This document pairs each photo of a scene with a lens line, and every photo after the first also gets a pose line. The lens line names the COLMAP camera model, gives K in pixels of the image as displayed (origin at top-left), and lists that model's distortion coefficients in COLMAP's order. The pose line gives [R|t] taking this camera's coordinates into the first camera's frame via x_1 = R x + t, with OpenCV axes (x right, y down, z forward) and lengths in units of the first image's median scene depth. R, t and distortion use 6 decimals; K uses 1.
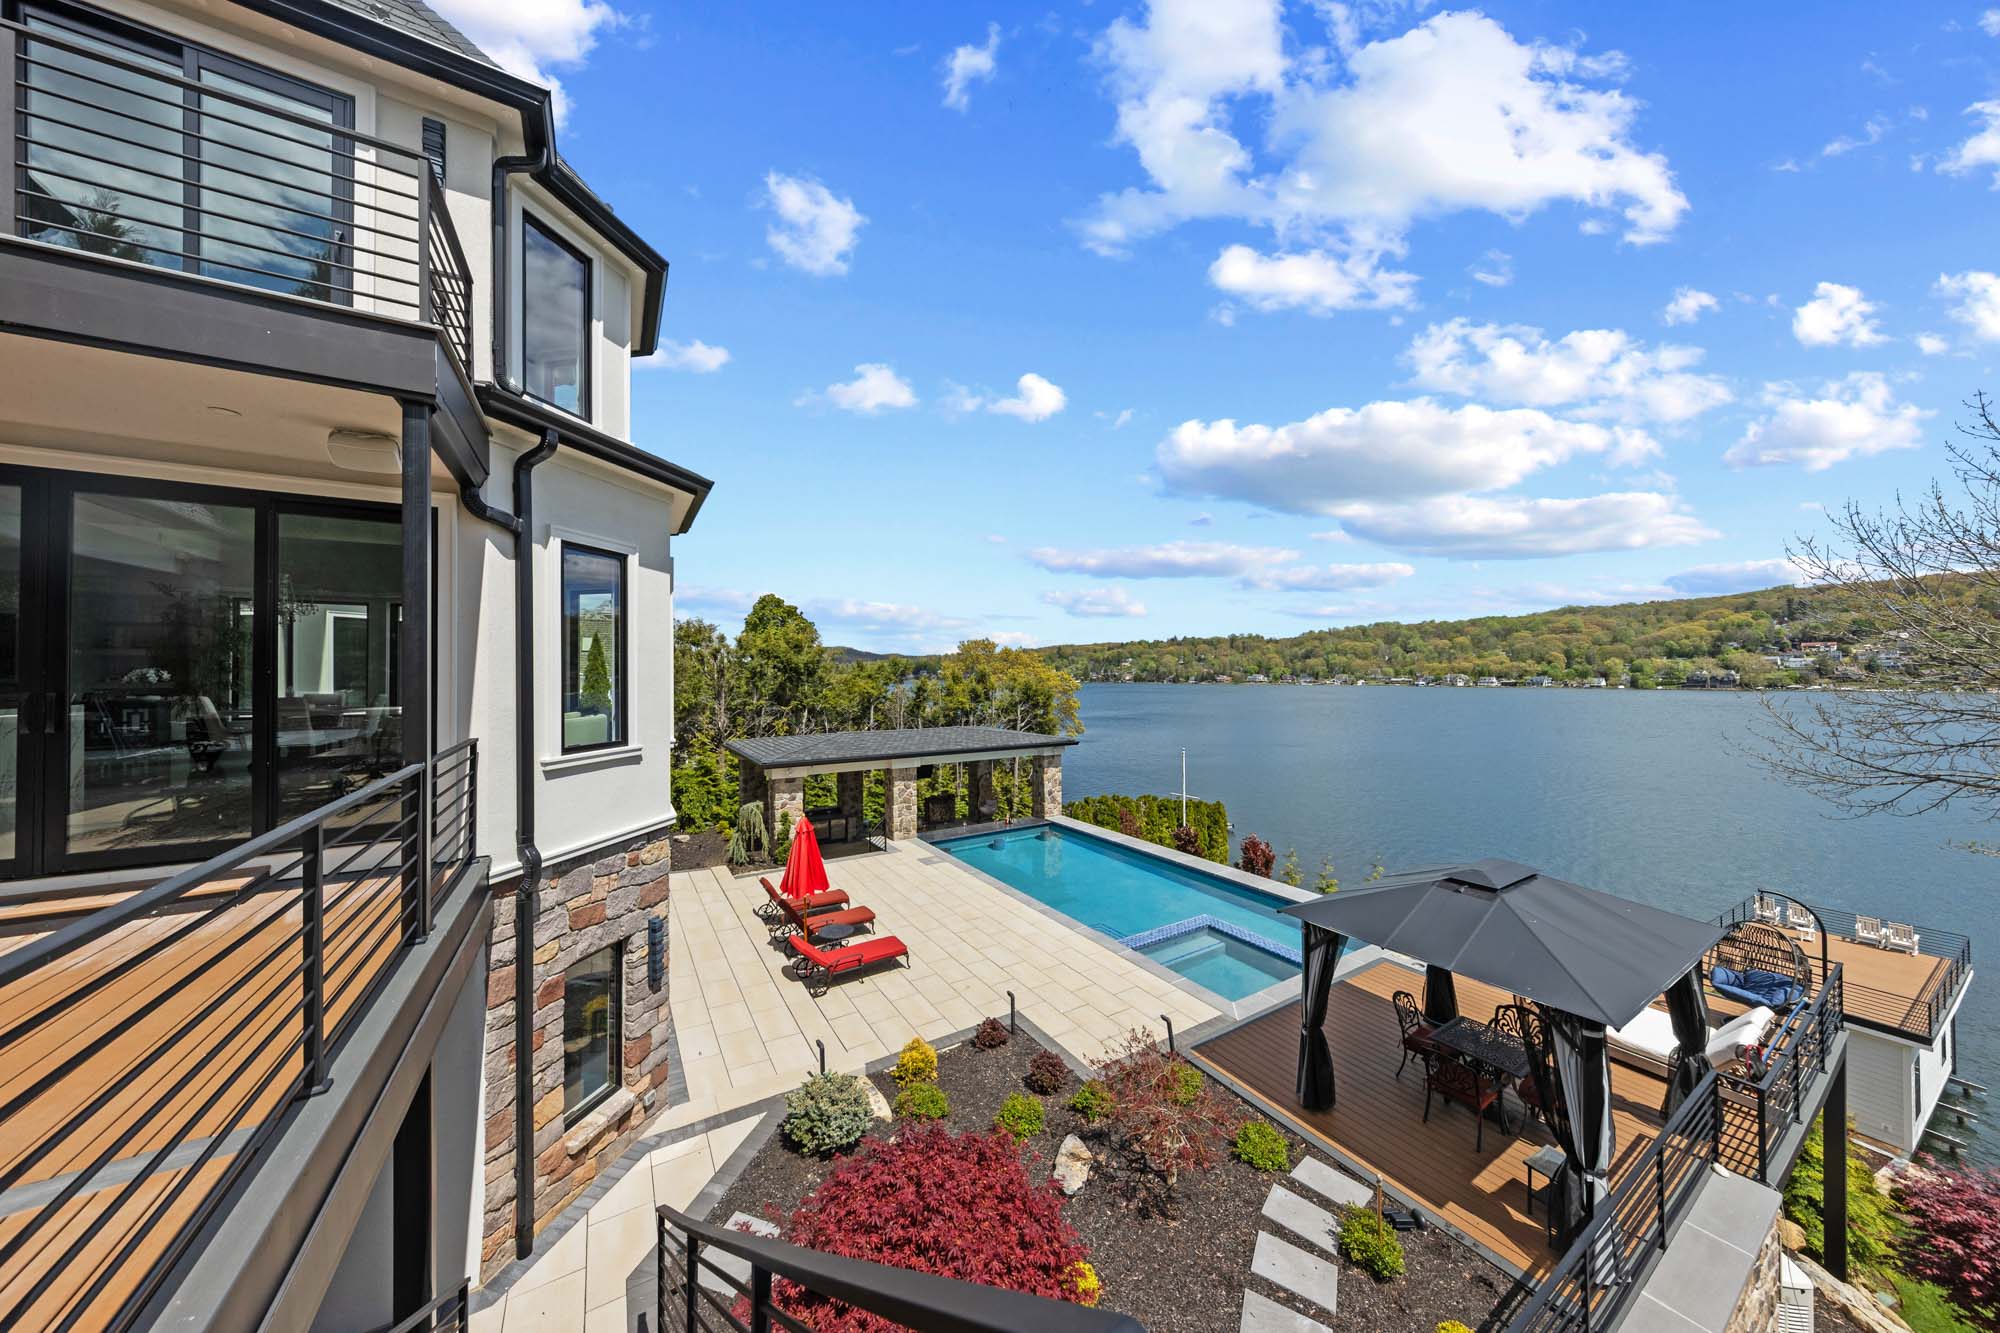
lens RADIAL K [[635.2, 0, 997.2], [0, 635.2, 665.3], [0, 0, 1]] dist [0.002135, 0.000218]
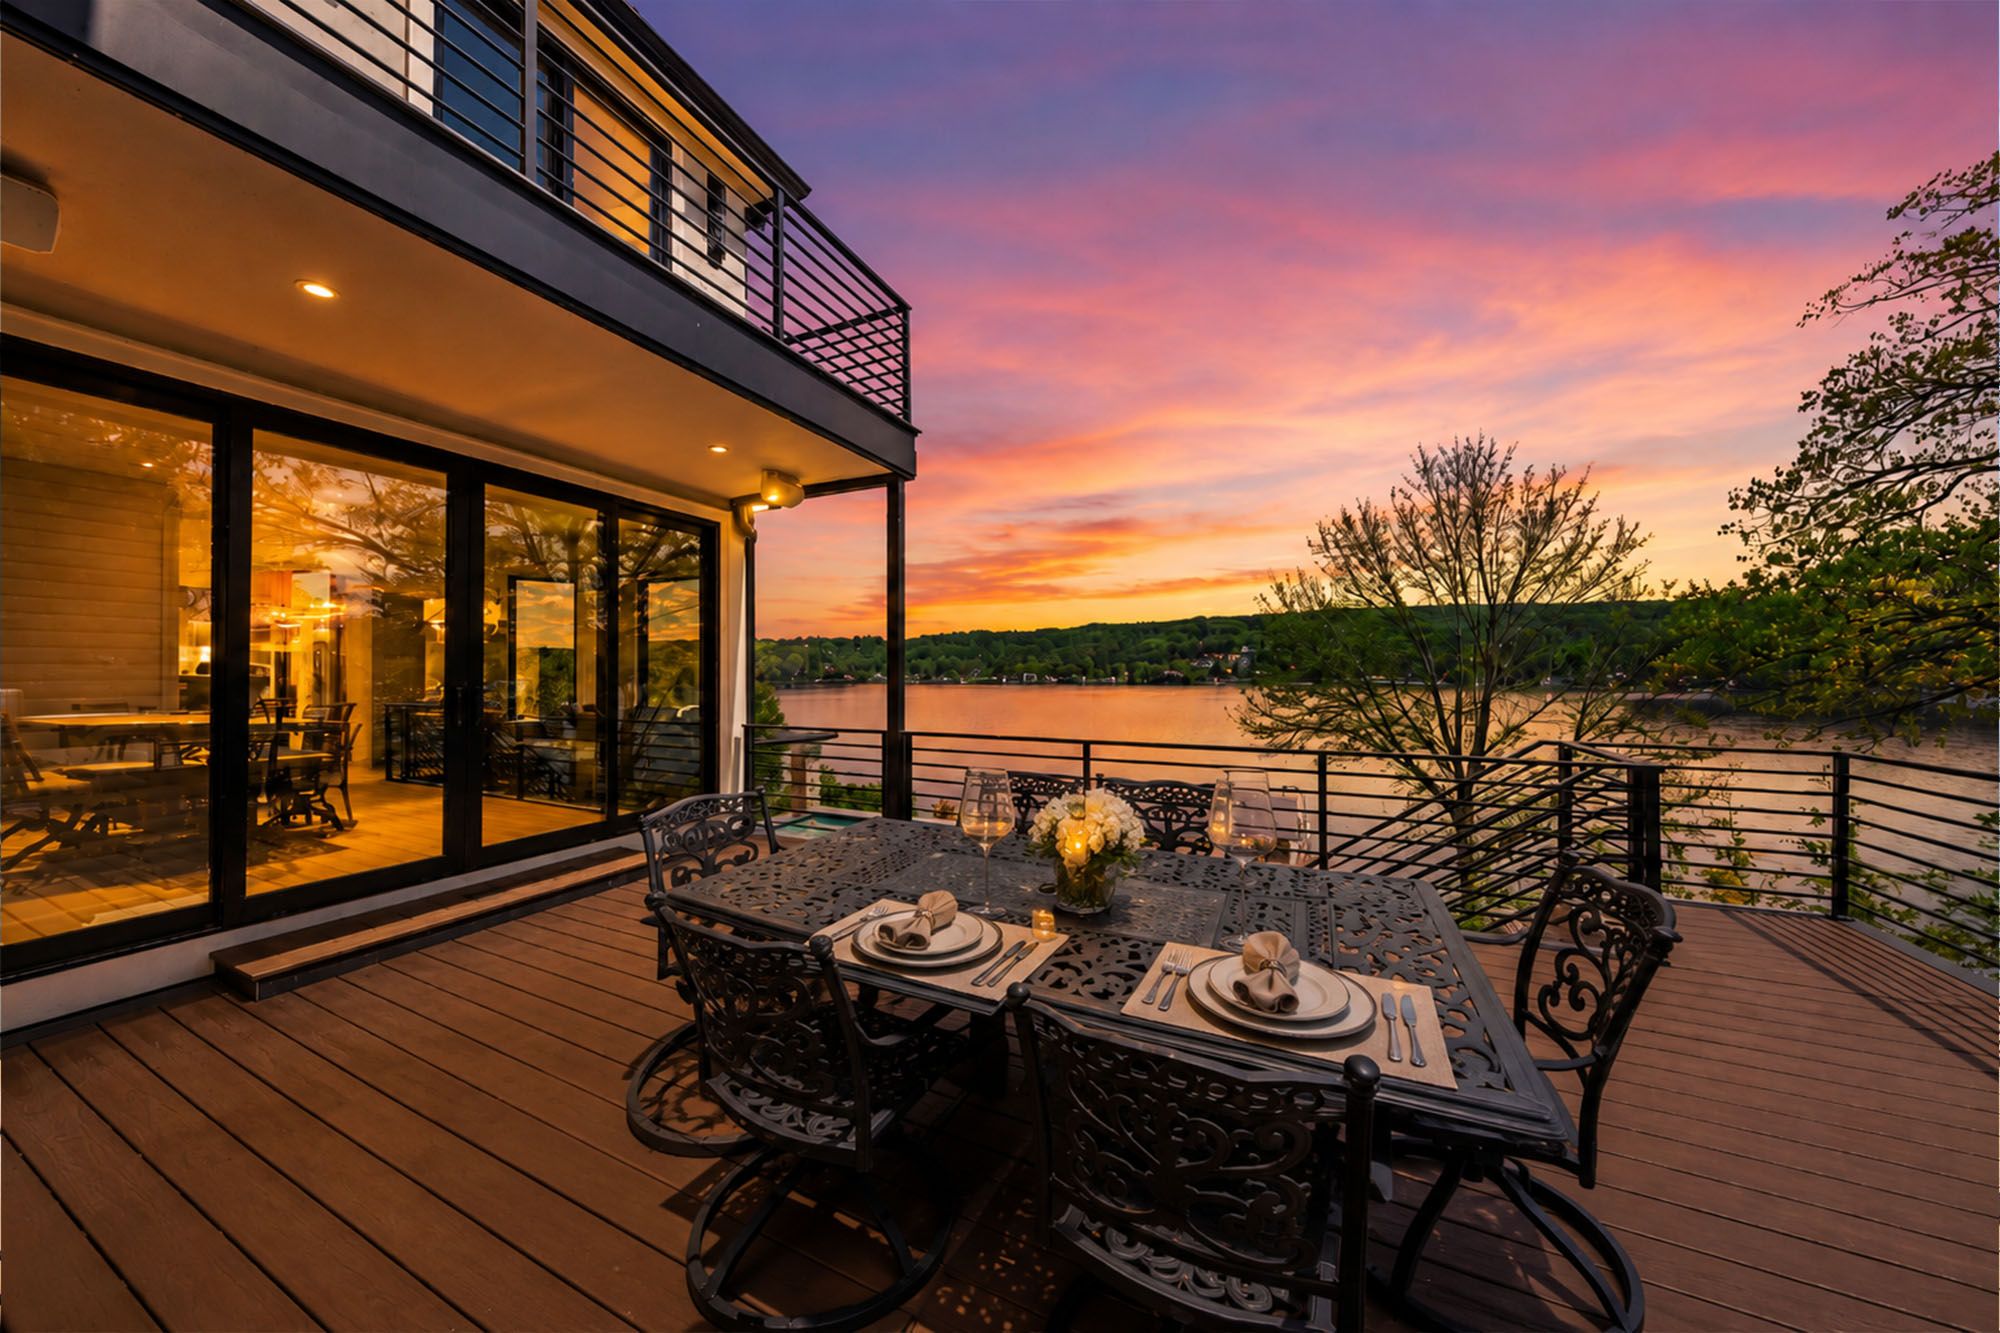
lens RADIAL K [[635.2, 0, 990.4], [0, 635.2, 669.9], [0, 0, 1]] dist [0.002135, 0.000218]
pose [[0.838367, 0.001848, 0.545103, -0.837927], [-0.006005, 0.999965, 0.005845, 0.027133], [-0.545073, -0.008174, 0.838349, -0.064489]]
